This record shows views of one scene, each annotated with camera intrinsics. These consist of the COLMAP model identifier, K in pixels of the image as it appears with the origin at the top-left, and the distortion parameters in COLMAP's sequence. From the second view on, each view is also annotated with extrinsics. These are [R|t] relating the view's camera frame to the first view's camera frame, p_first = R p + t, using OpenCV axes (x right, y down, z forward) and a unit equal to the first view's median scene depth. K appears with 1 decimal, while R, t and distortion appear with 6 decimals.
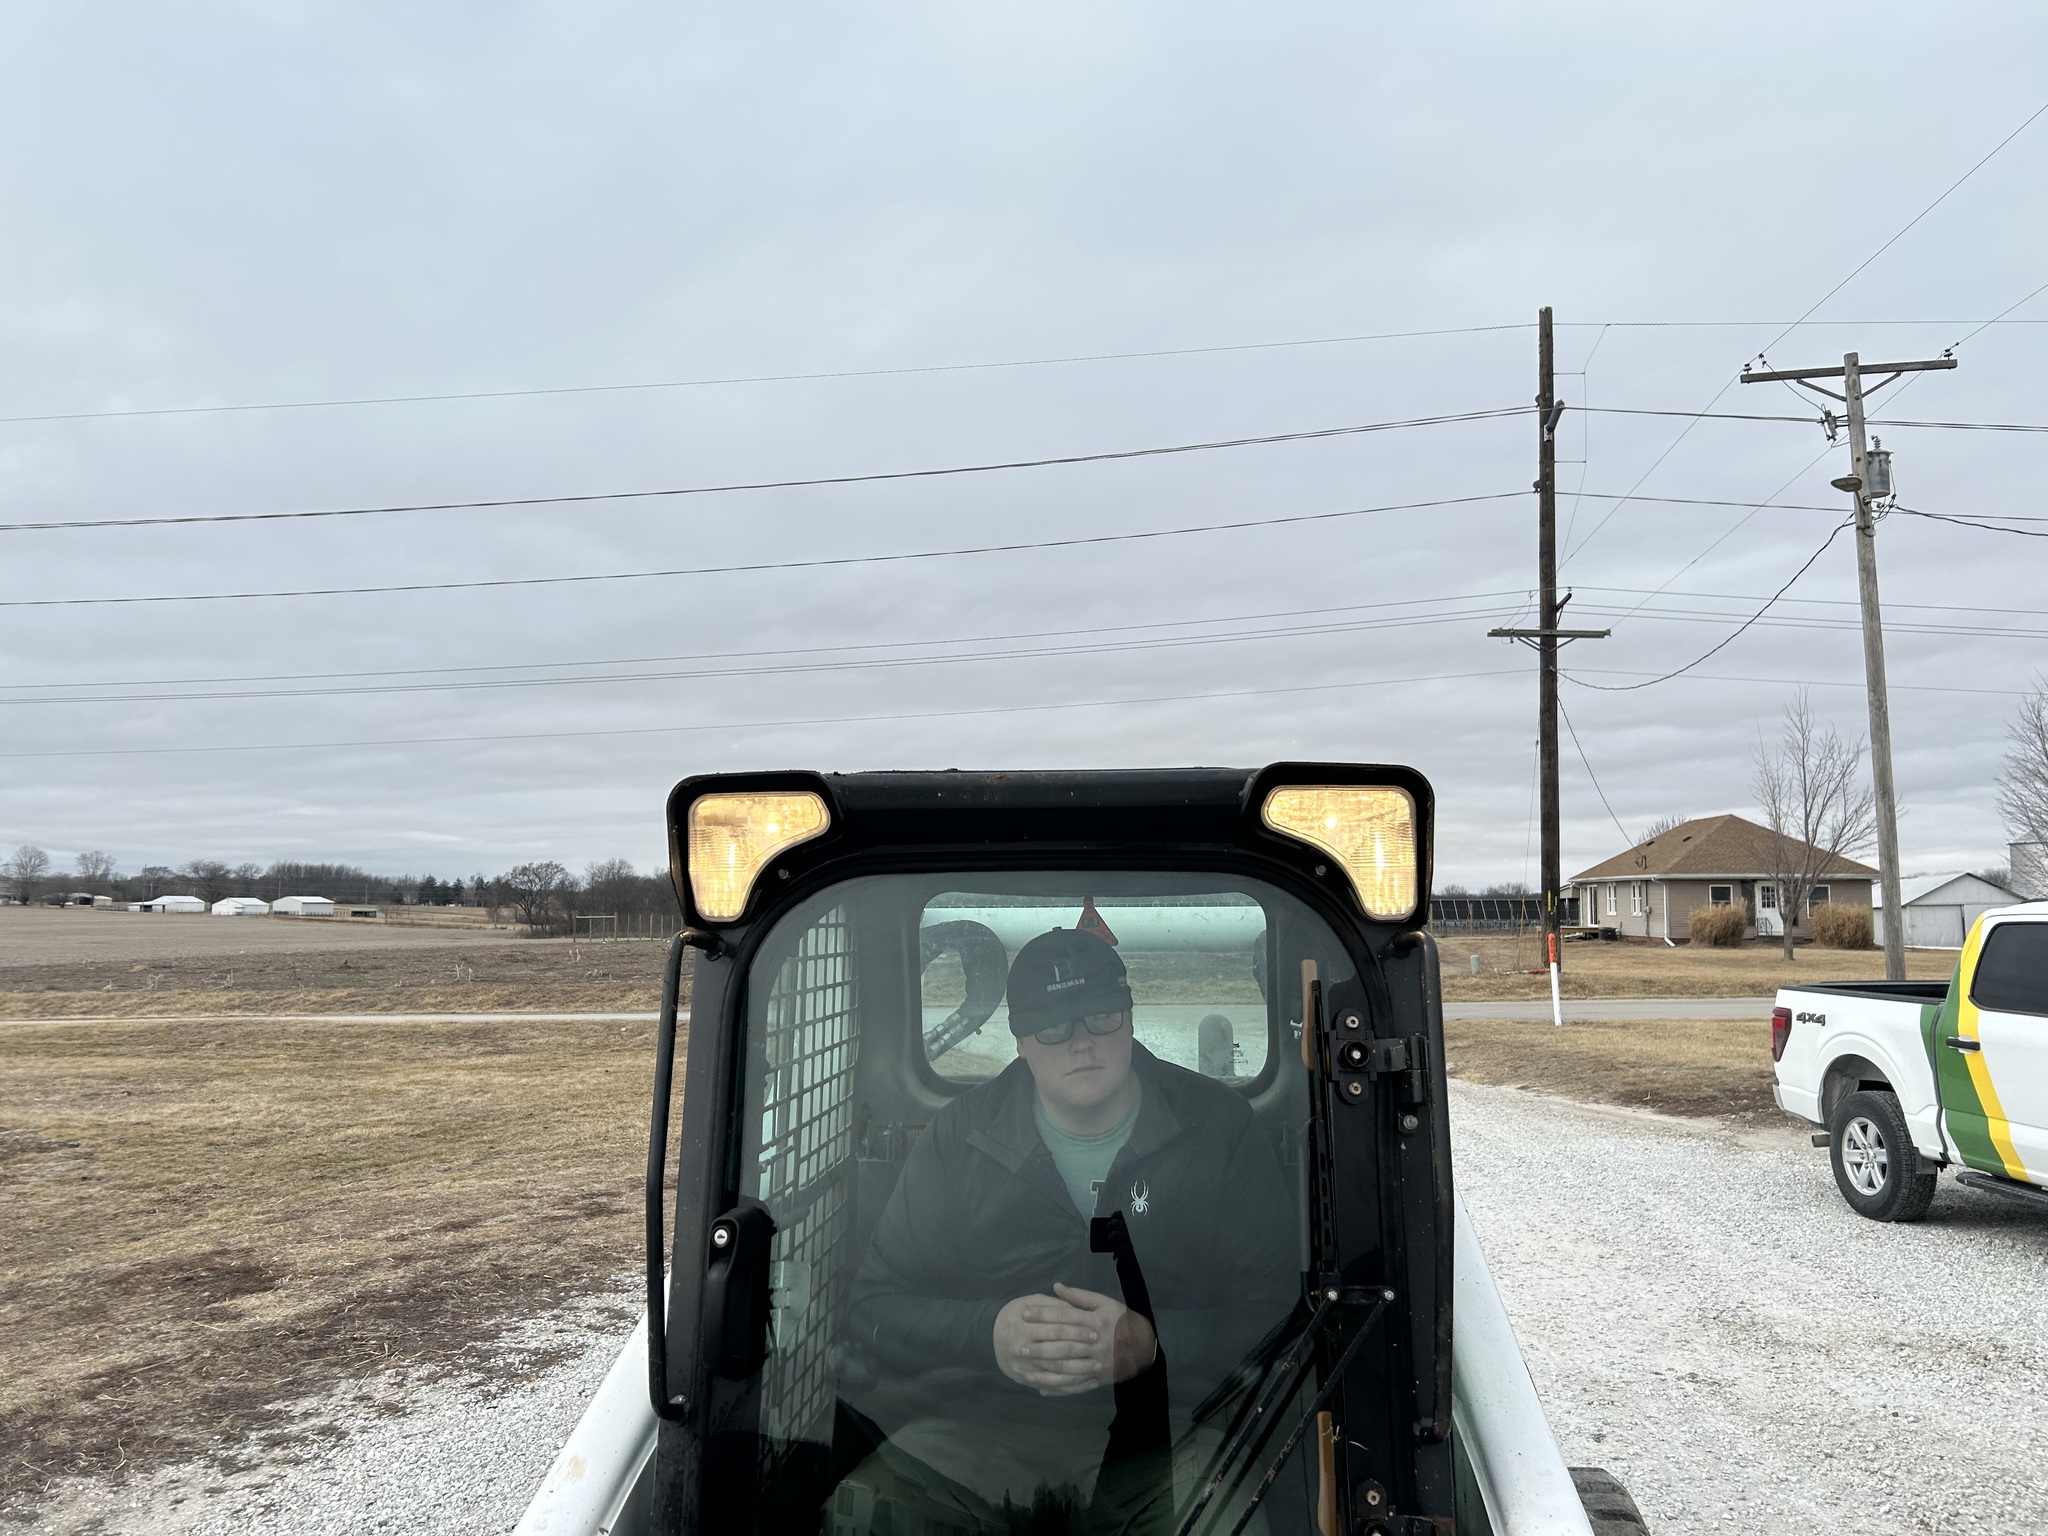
lens RADIAL K [[1542.4, 0, 1038.5], [0, 1542.4, 765.9], [0, 0, 1]] dist [0.056577, -0.068717]
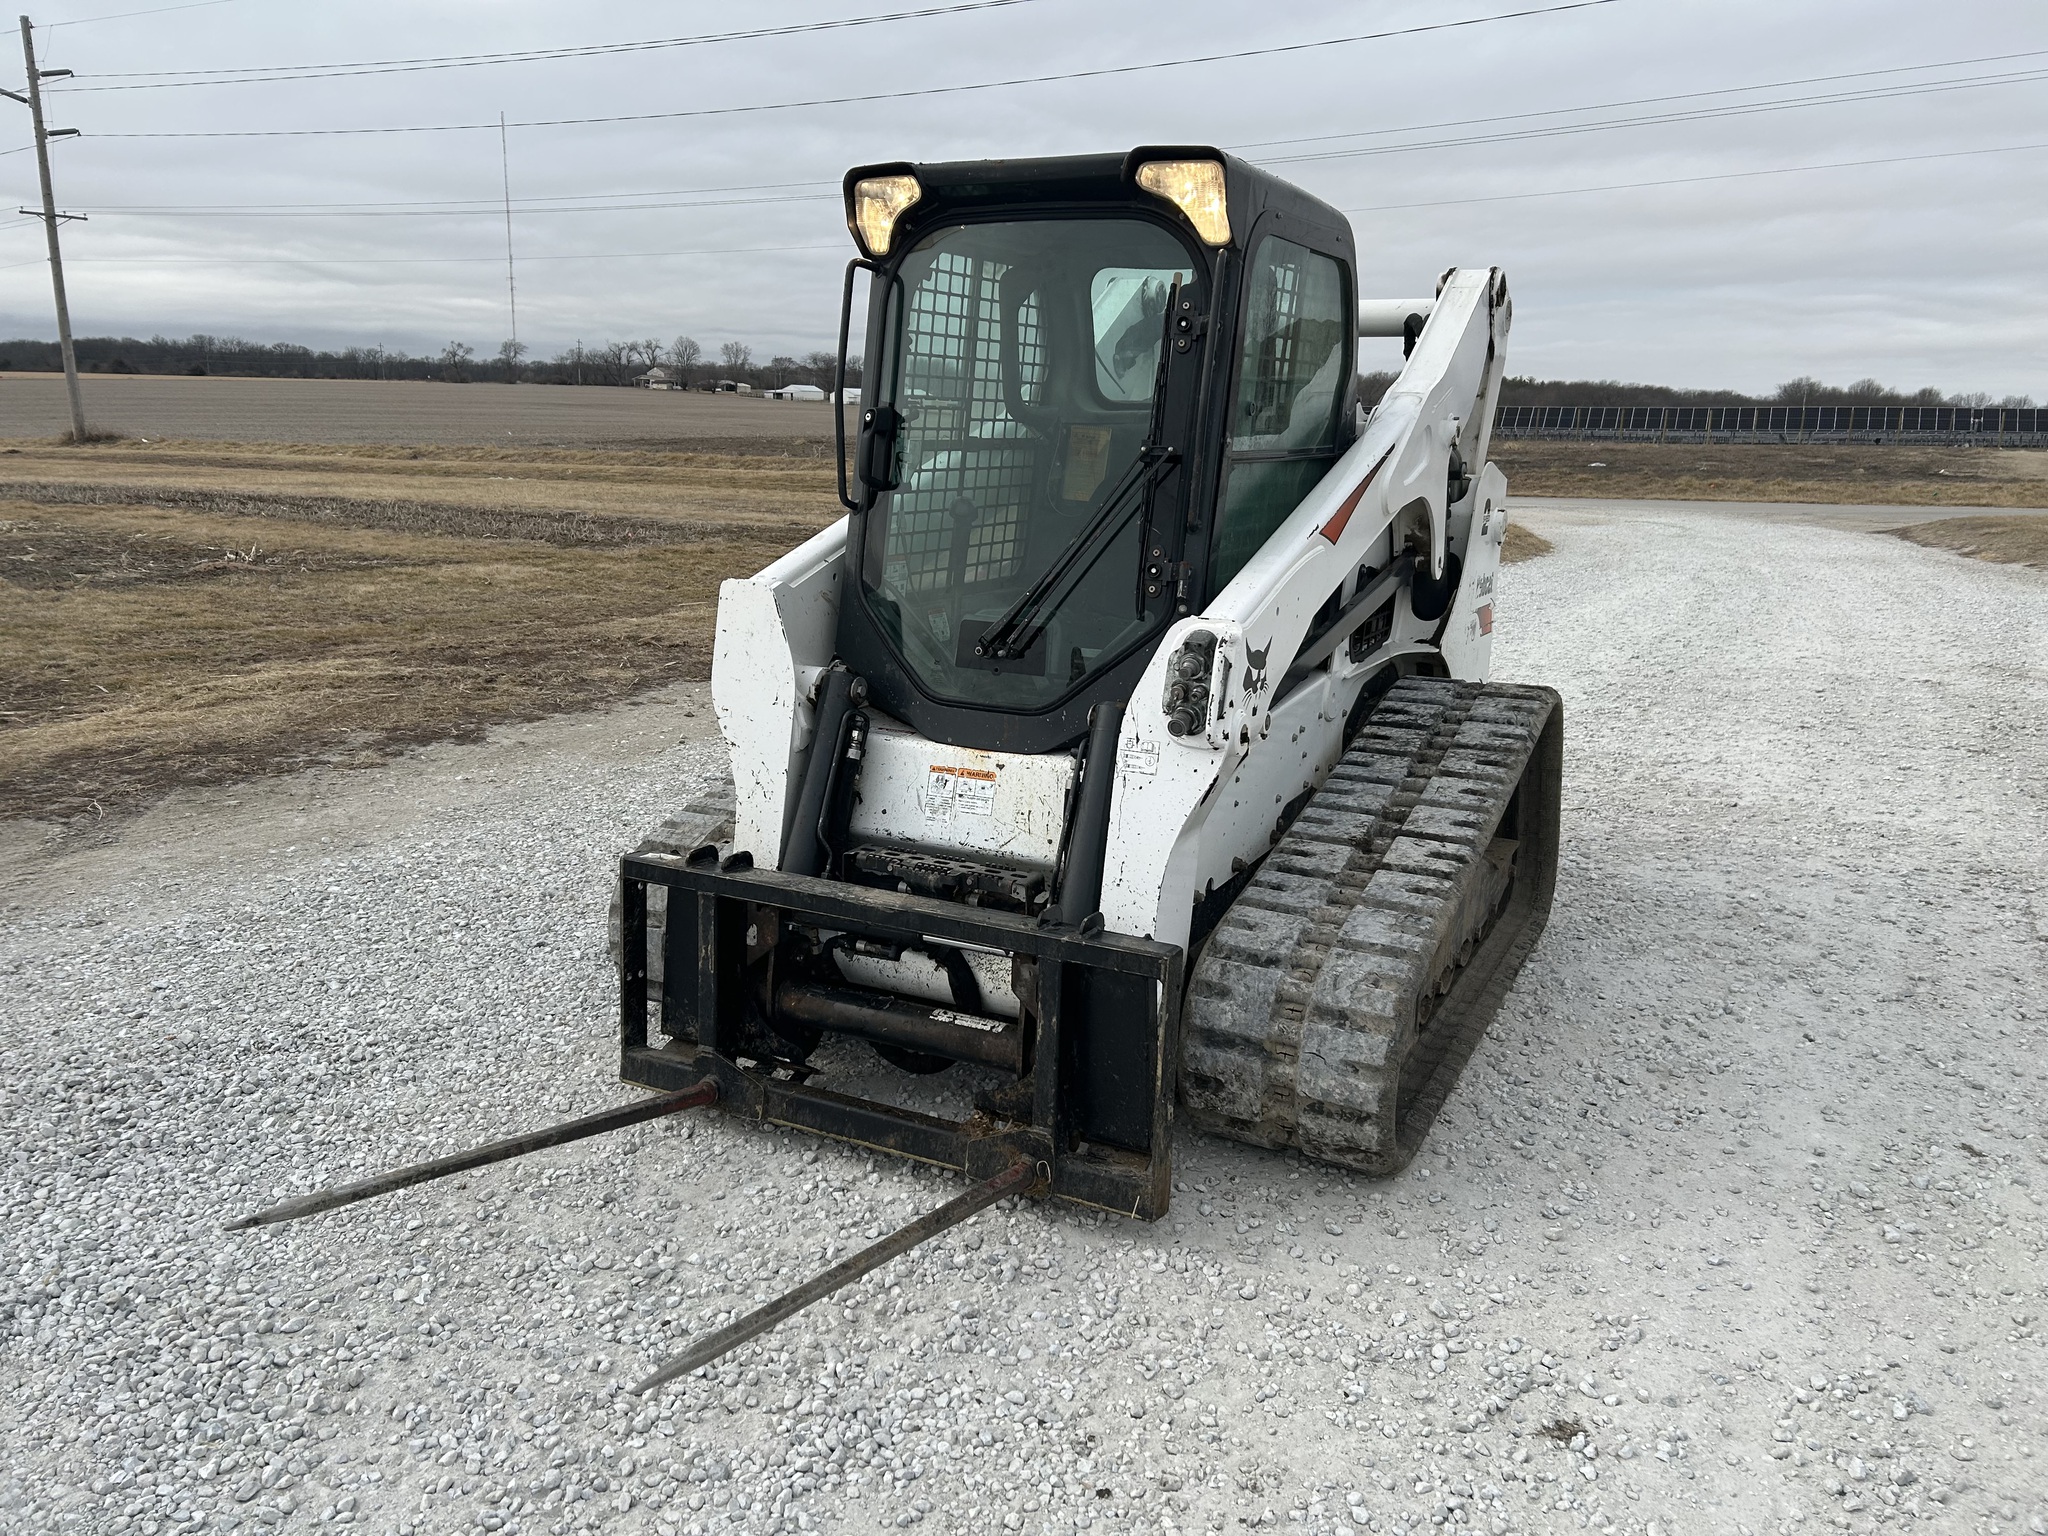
lens RADIAL K [[1542.4, 0, 1028.6], [0, 1542.4, 780.0], [0, 0, 1]] dist [0.056577, -0.068717]
pose [[0.934926, 0.104724, -0.339037, 0.026259], [0.009506, 0.947723, 0.318952, -0.000012], [0.354715, -0.301419, 0.885056, -0.096694]]
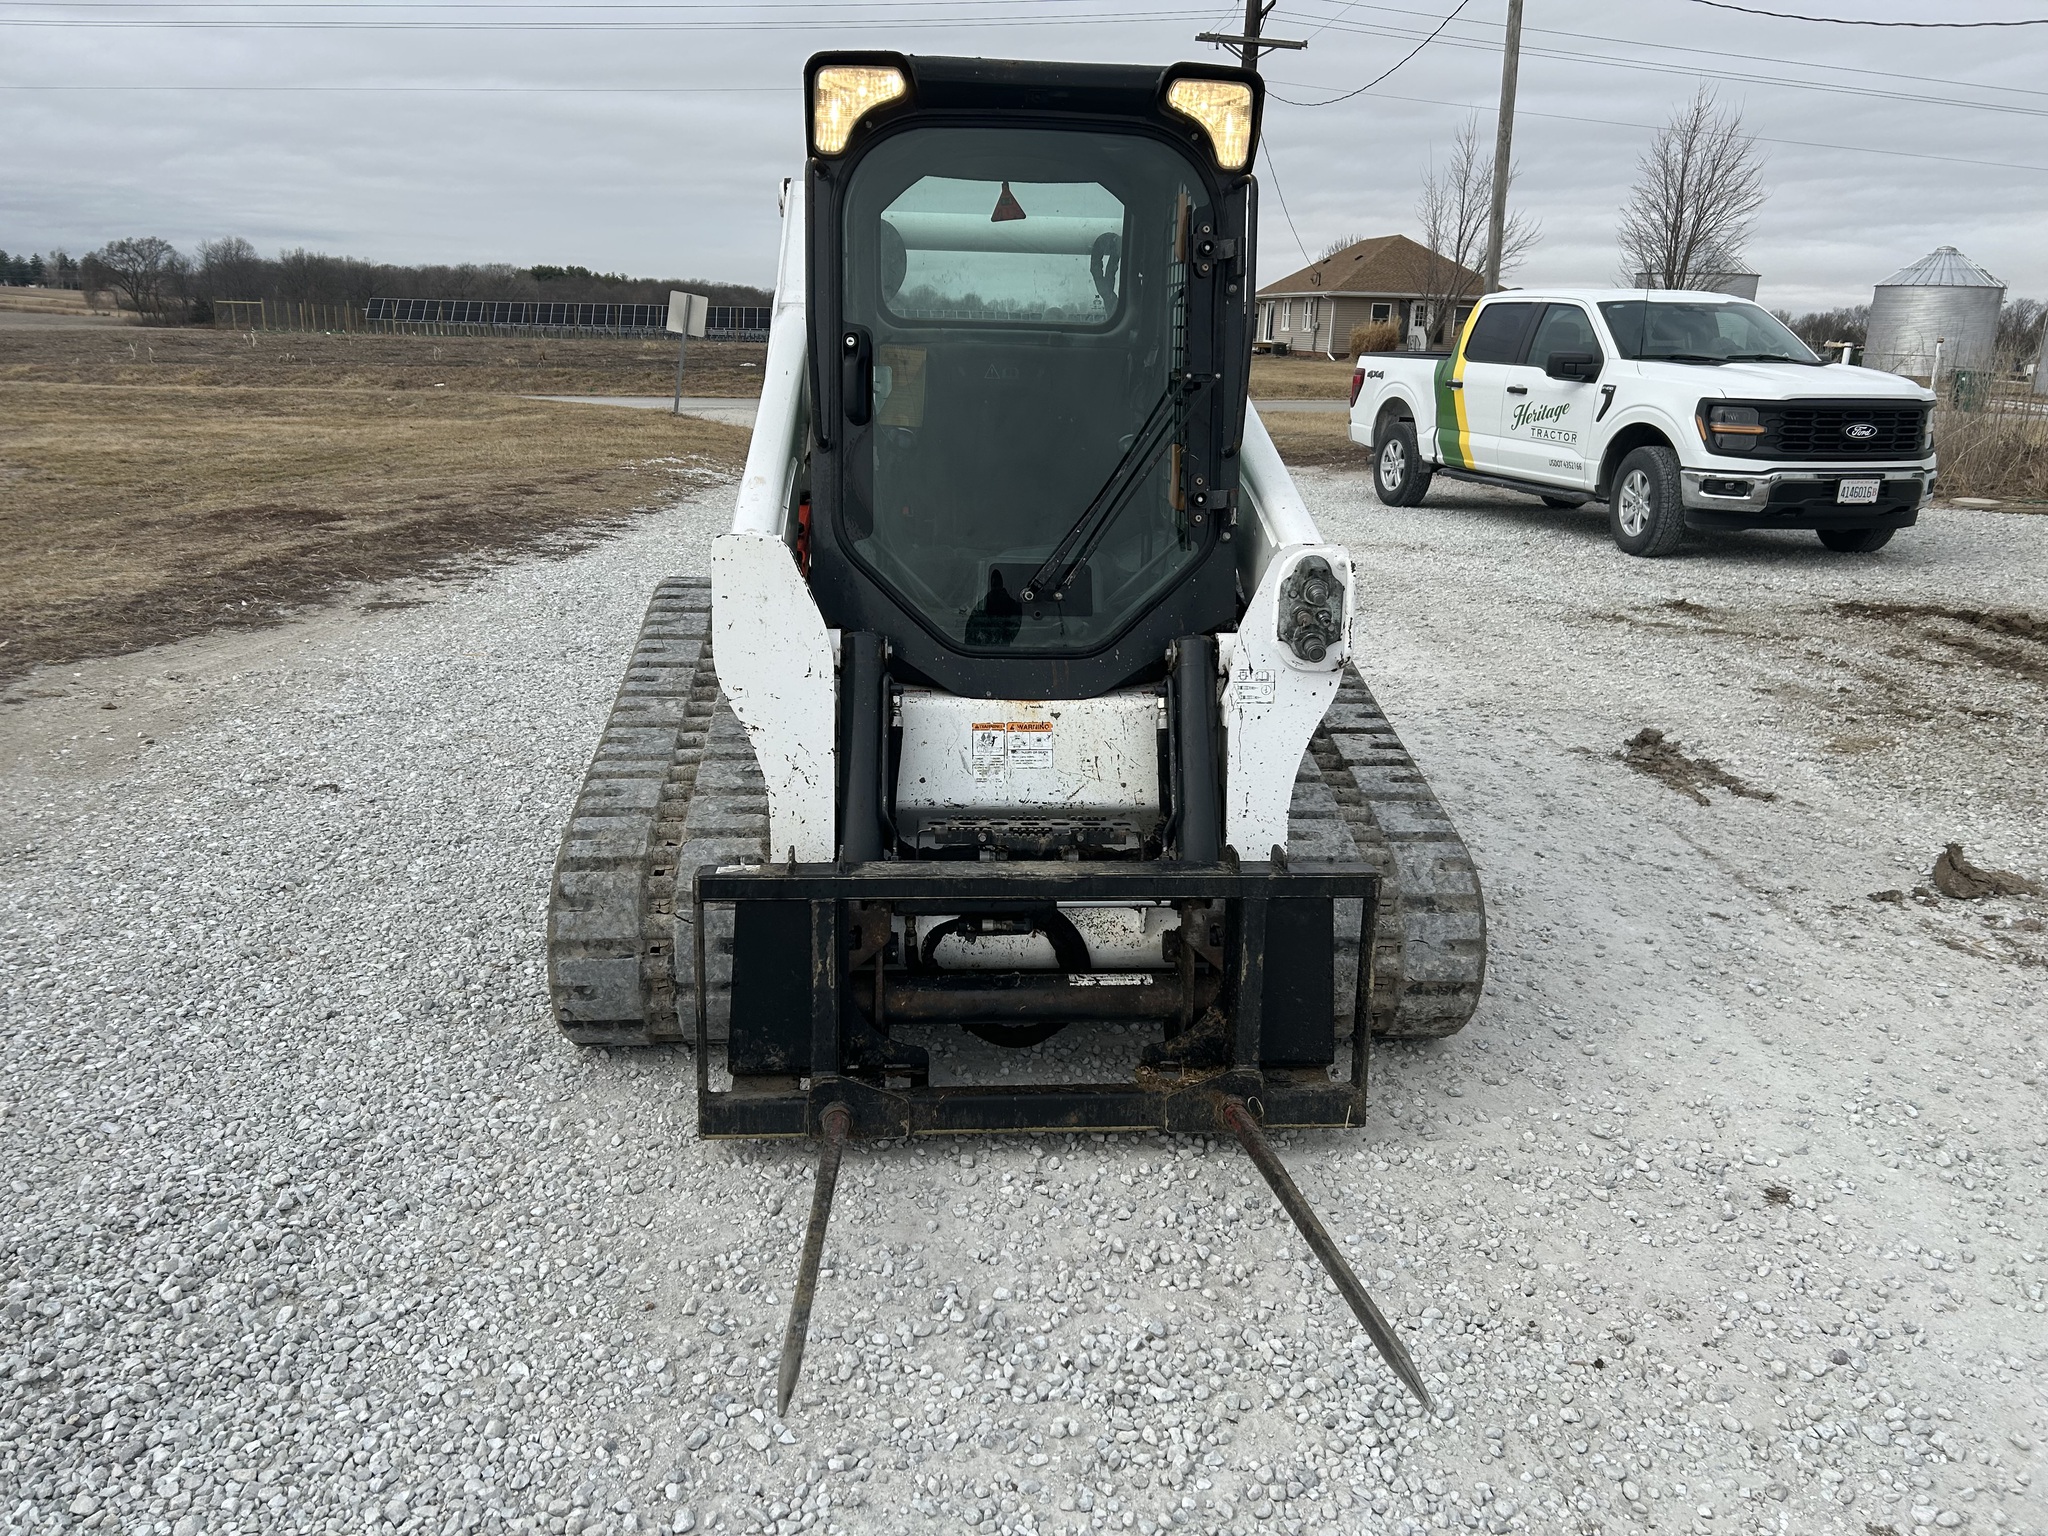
lens RADIAL K [[1542.4, 0, 1026.7], [0, 1542.4, 775.0], [0, 0, 1]] dist [0.056577, -0.068717]
pose [[0.981899, -0.023830, 0.187901, -0.025291], [-0.047069, 0.930233, 0.363938, -0.000211], [-0.183464, -0.366195, 0.912273, -0.096803]]
